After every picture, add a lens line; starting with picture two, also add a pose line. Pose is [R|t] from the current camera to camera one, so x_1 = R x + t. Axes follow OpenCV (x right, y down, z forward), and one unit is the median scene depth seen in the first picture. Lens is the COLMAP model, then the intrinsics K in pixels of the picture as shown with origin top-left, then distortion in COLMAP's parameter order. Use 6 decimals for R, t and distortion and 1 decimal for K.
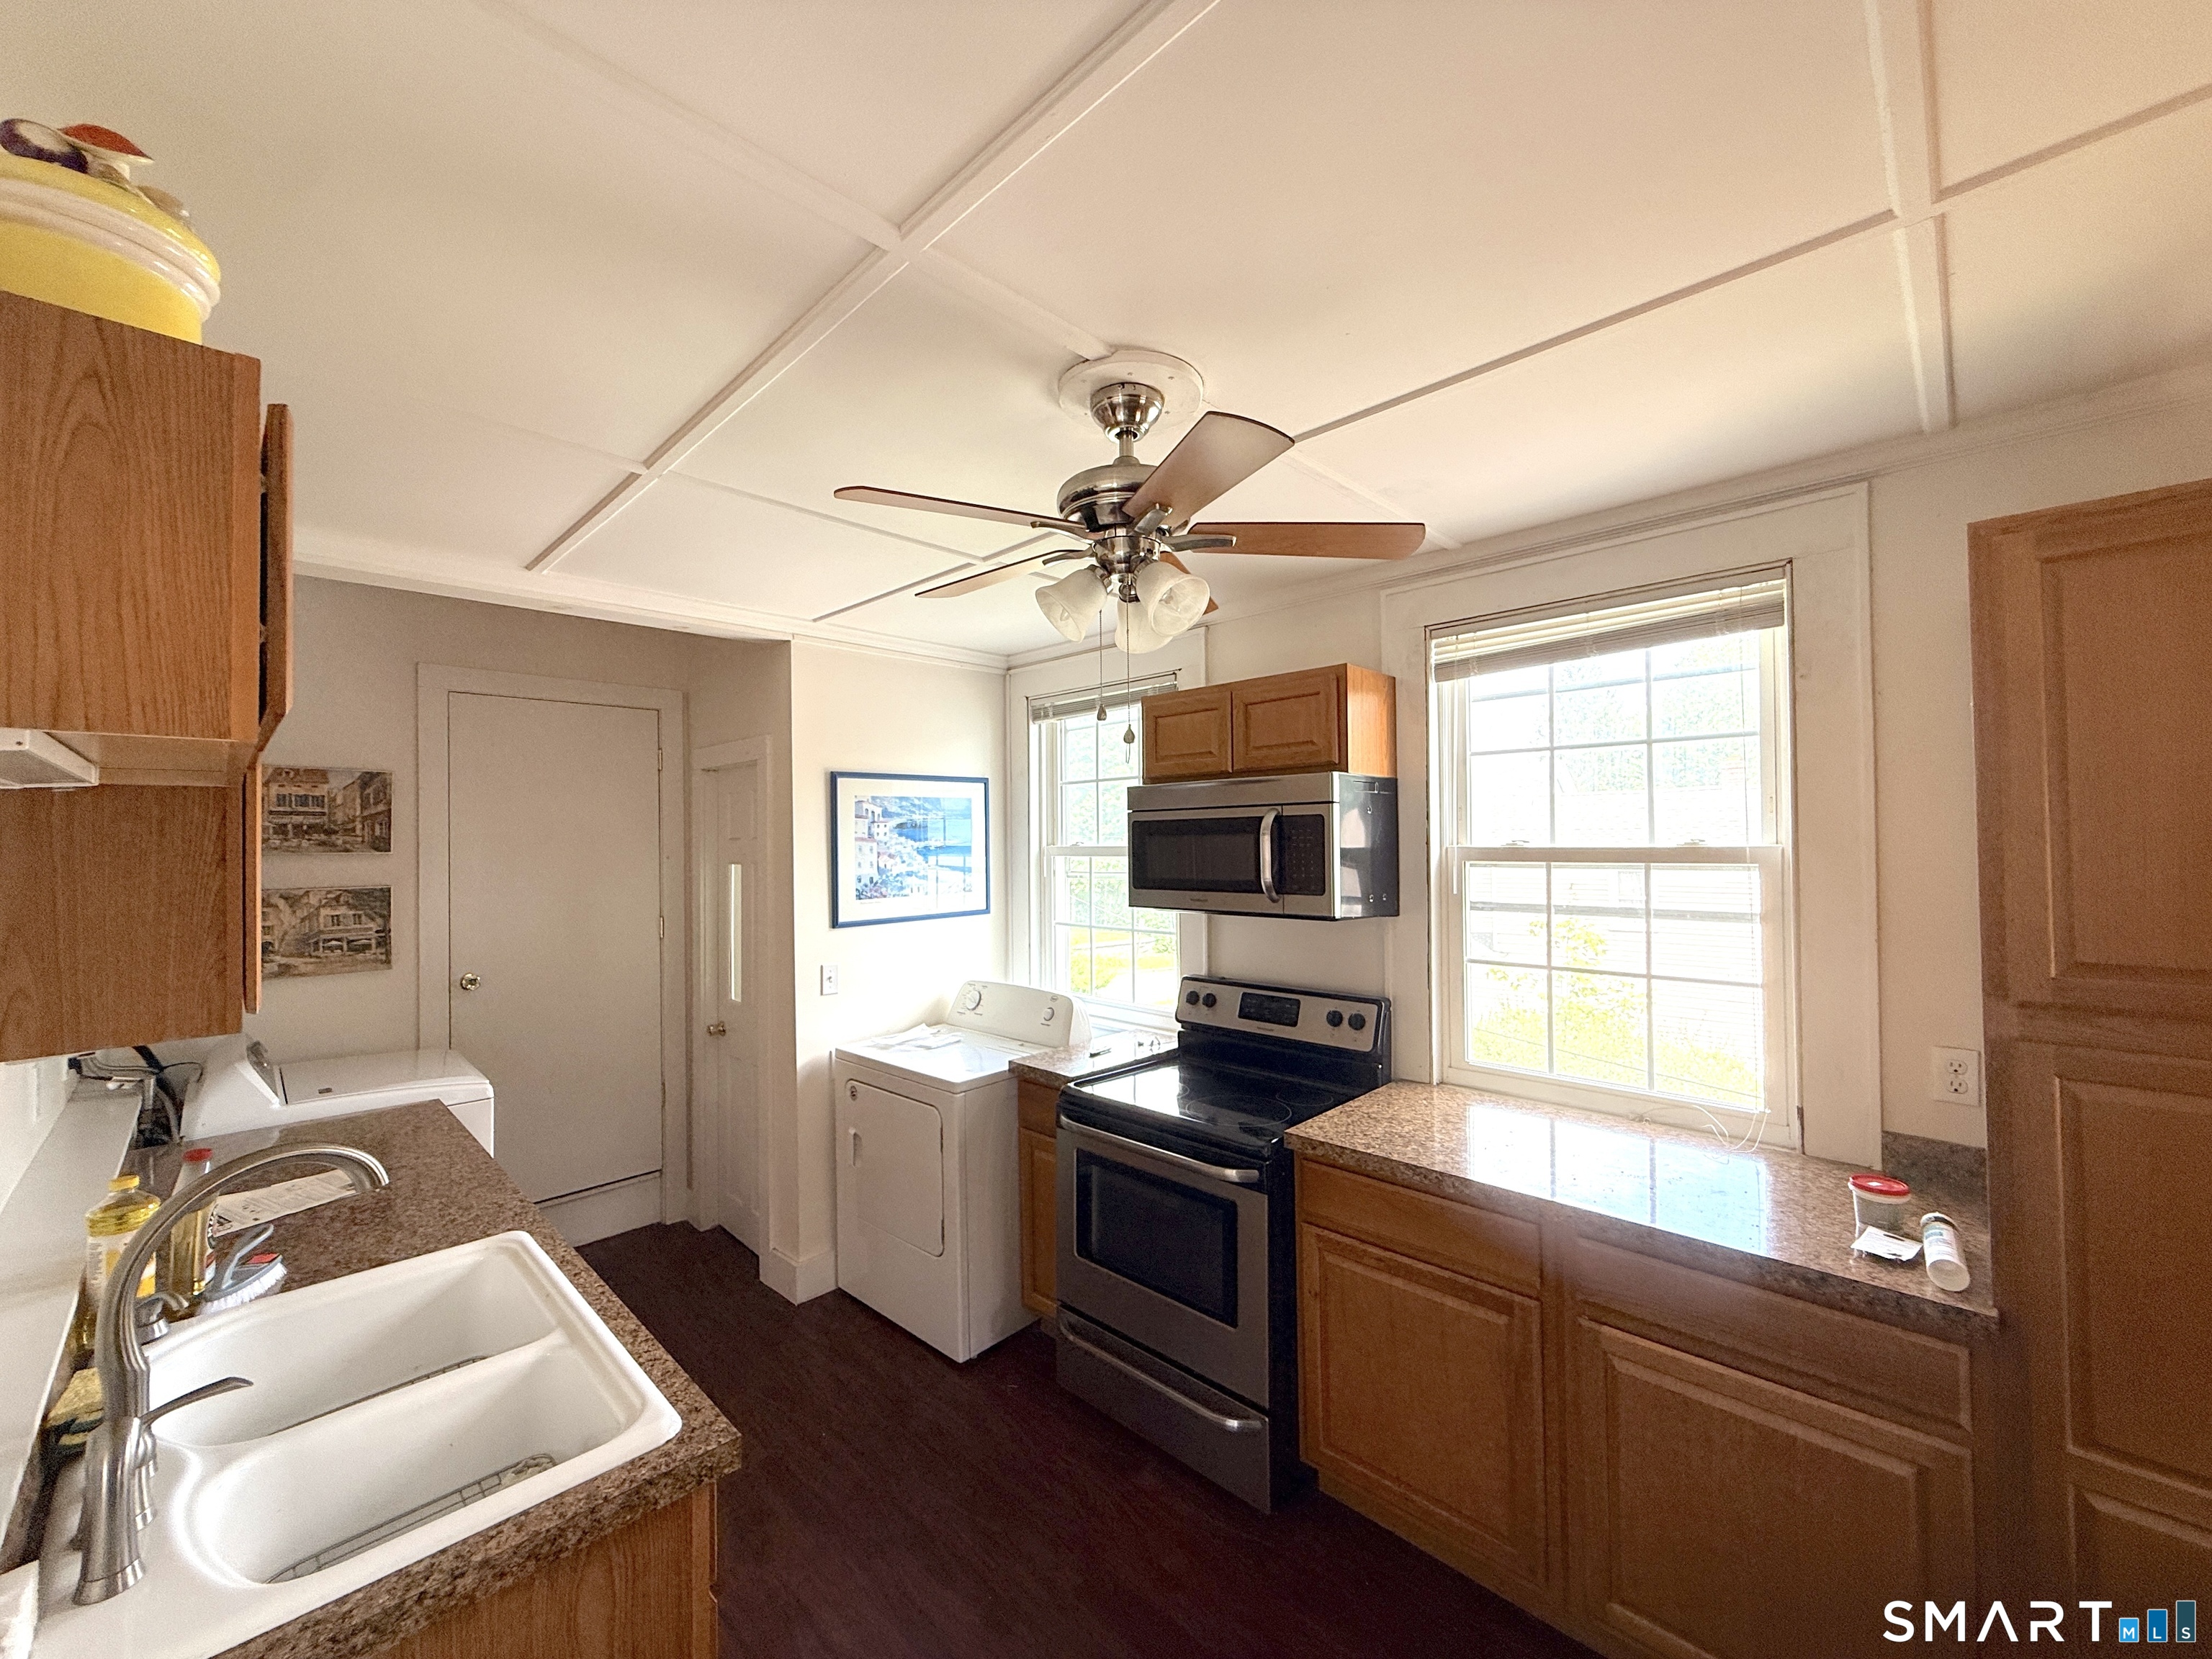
lens RADIAL K [[883.4, 0, 1098.4], [0, 883.4, 827.5], [0, 0, 1]] dist [-0.003594, 0.002306]
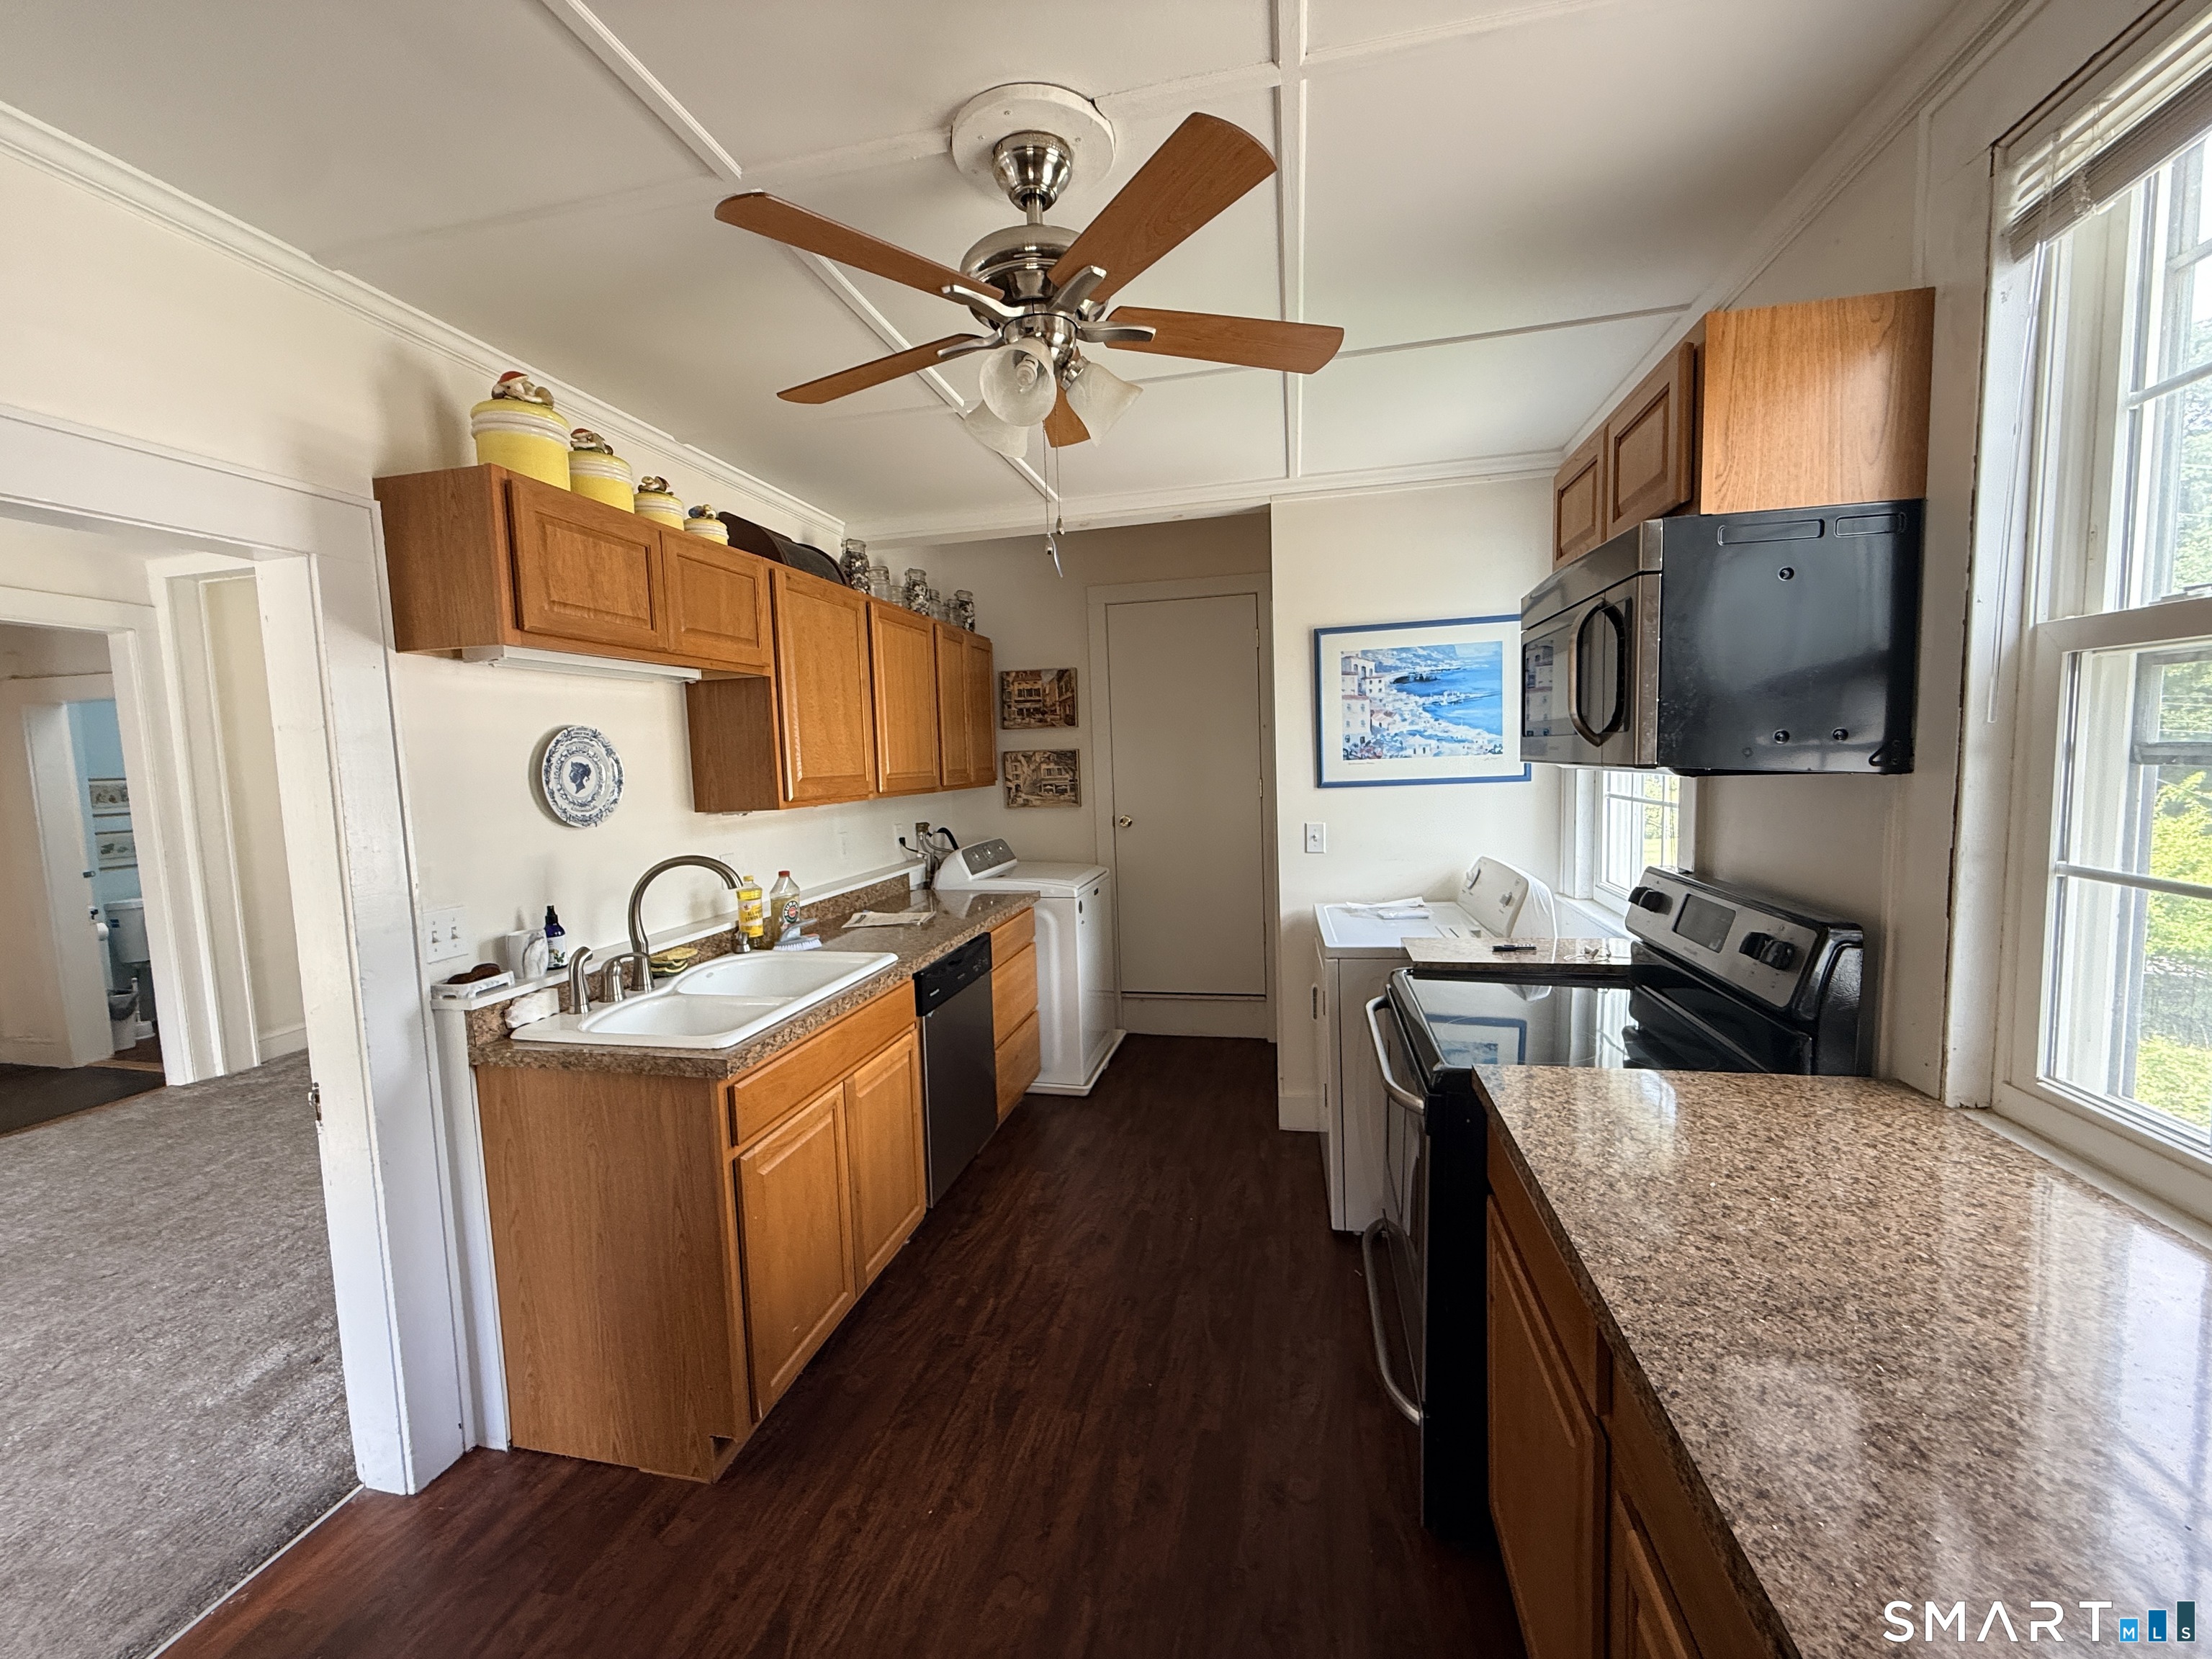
lens RADIAL K [[883.4, 0, 1098.4], [0, 883.4, 827.5], [0, 0, 1]] dist [-0.003594, 0.002306]
pose [[0.528127, 0.063596, -0.846780, 0.424100], [0.040193, 0.994202, 0.099736, 0.049148], [0.848213, -0.086708, 0.522509, 0.262013]]
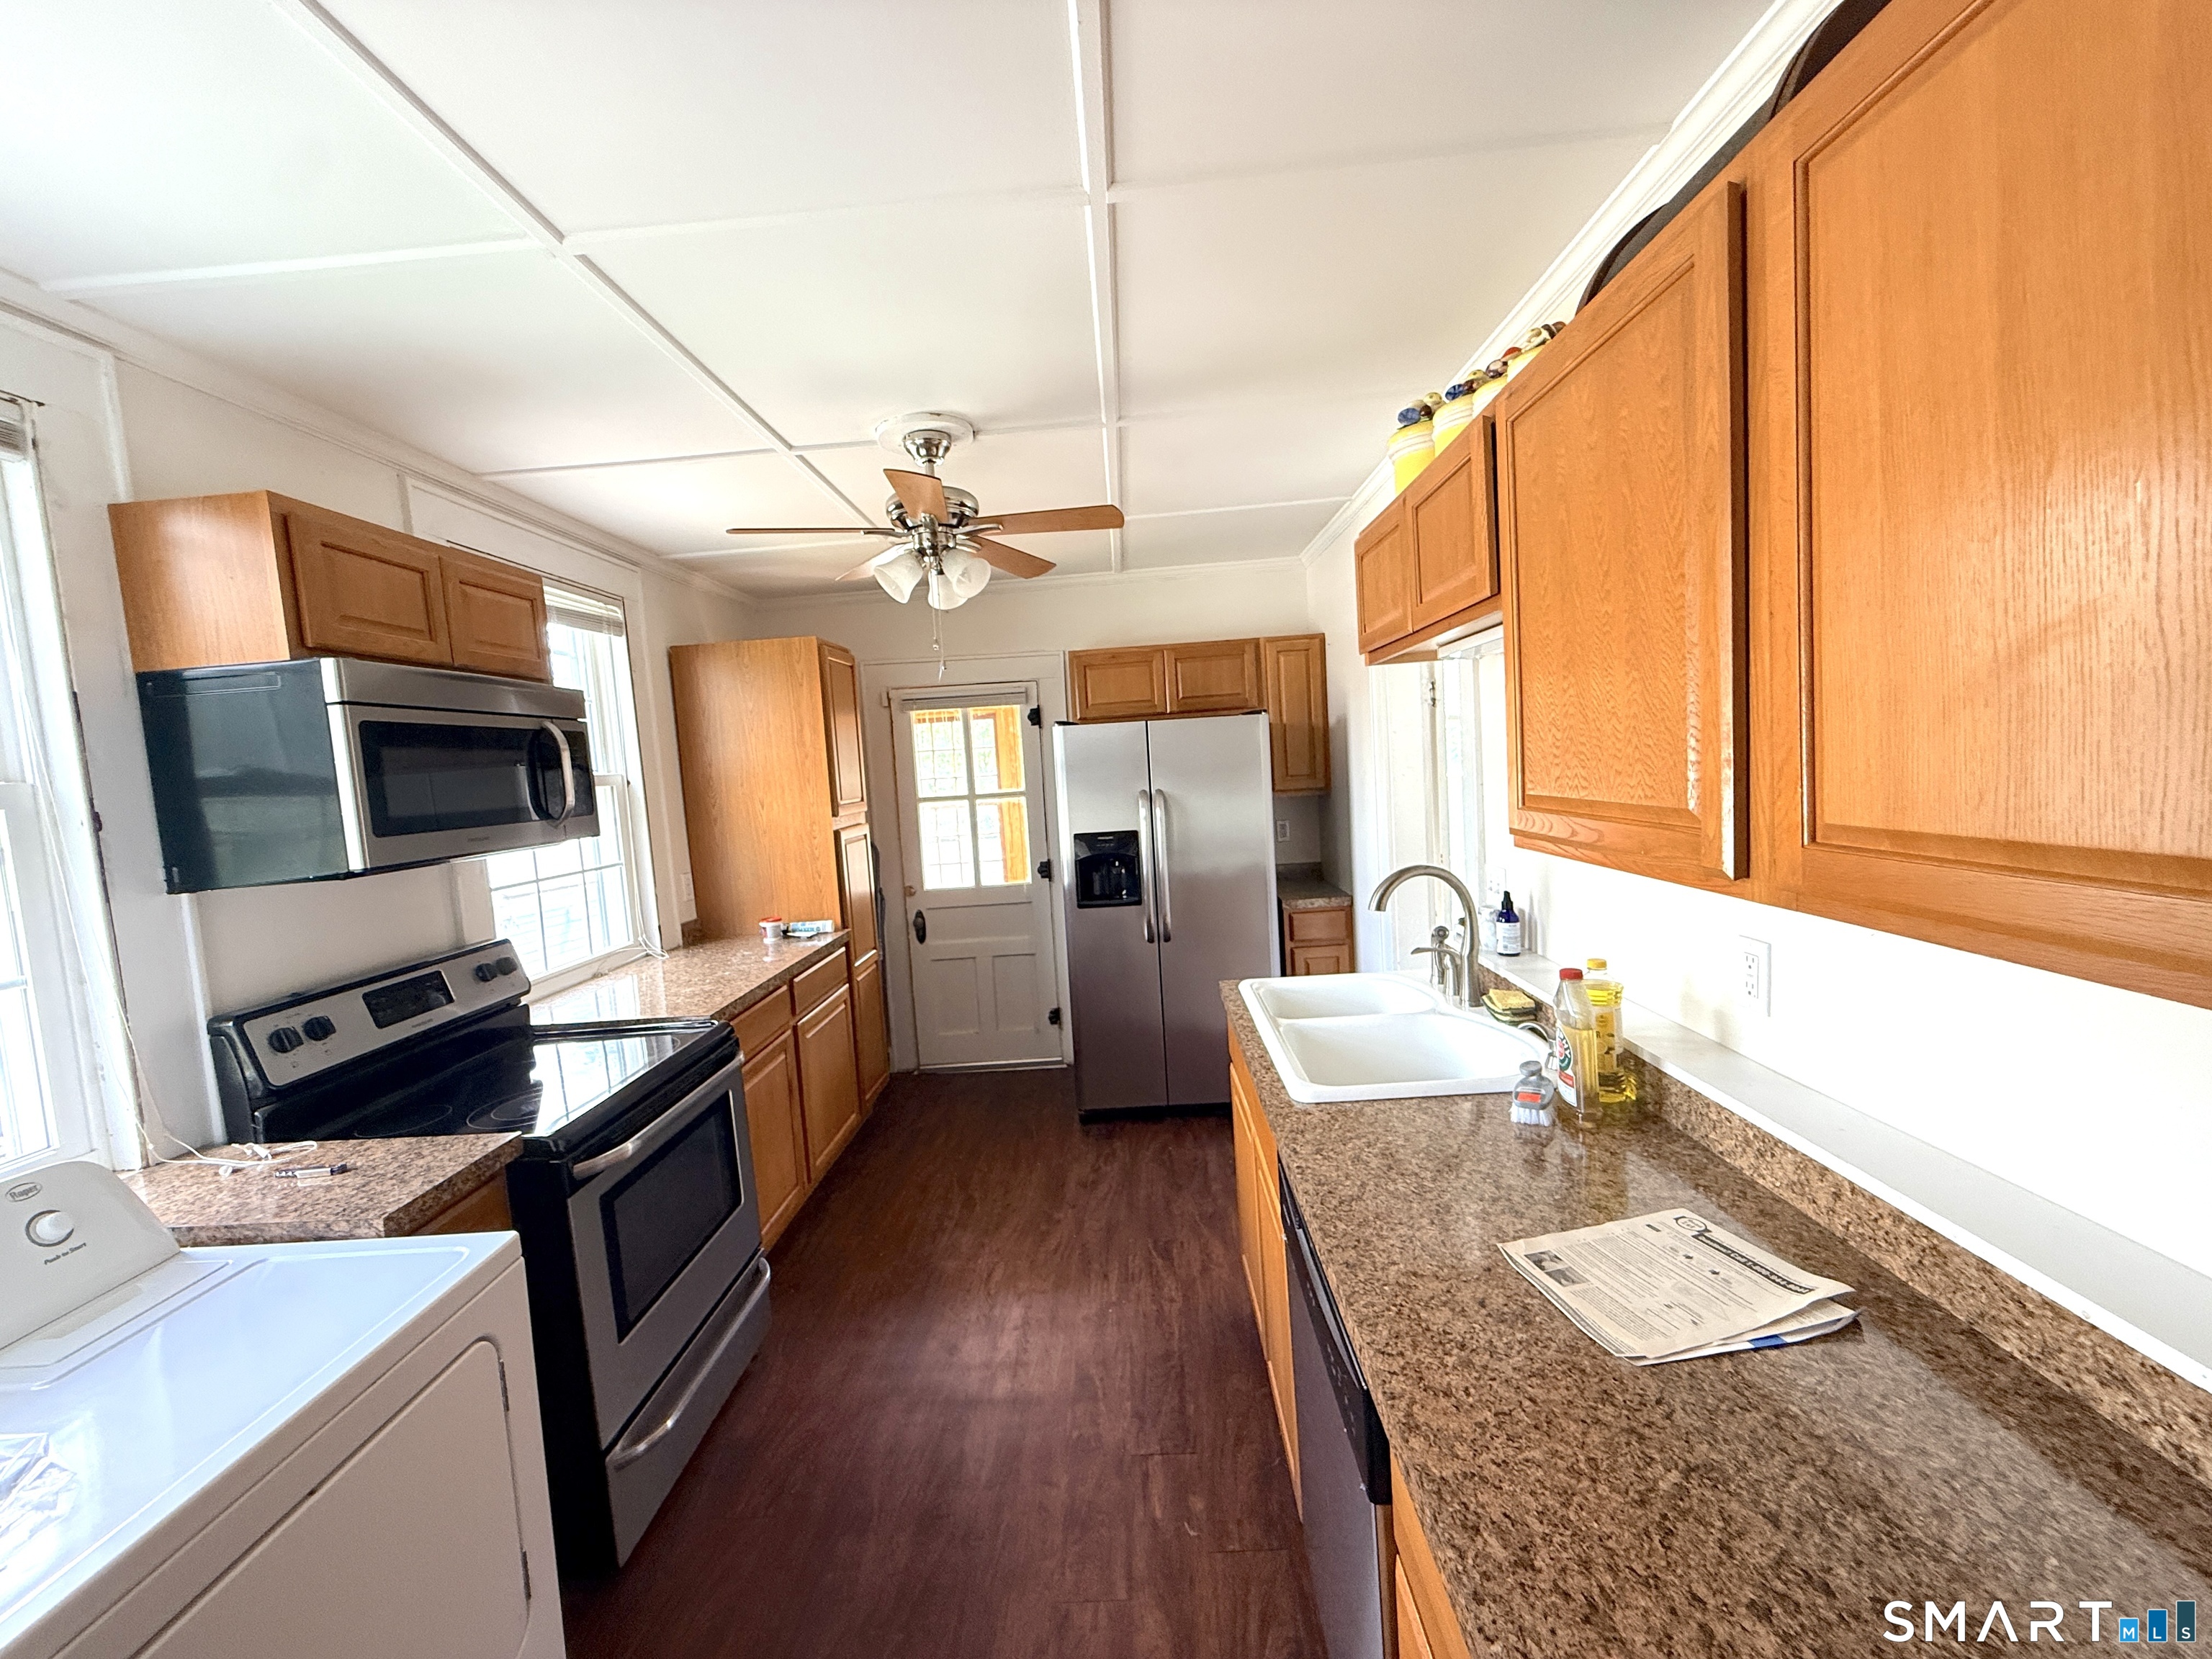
lens RADIAL K [[883.4, 0, 1098.4], [0, 883.4, 827.5], [0, 0, 1]] dist [-0.003594, 0.002306]
pose [[-0.675511, -0.000983, 0.737349, -0.622122], [0.061859, 0.996398, 0.058000, 0.050194], [-0.734750, 0.084791, -0.673017, 0.913214]]
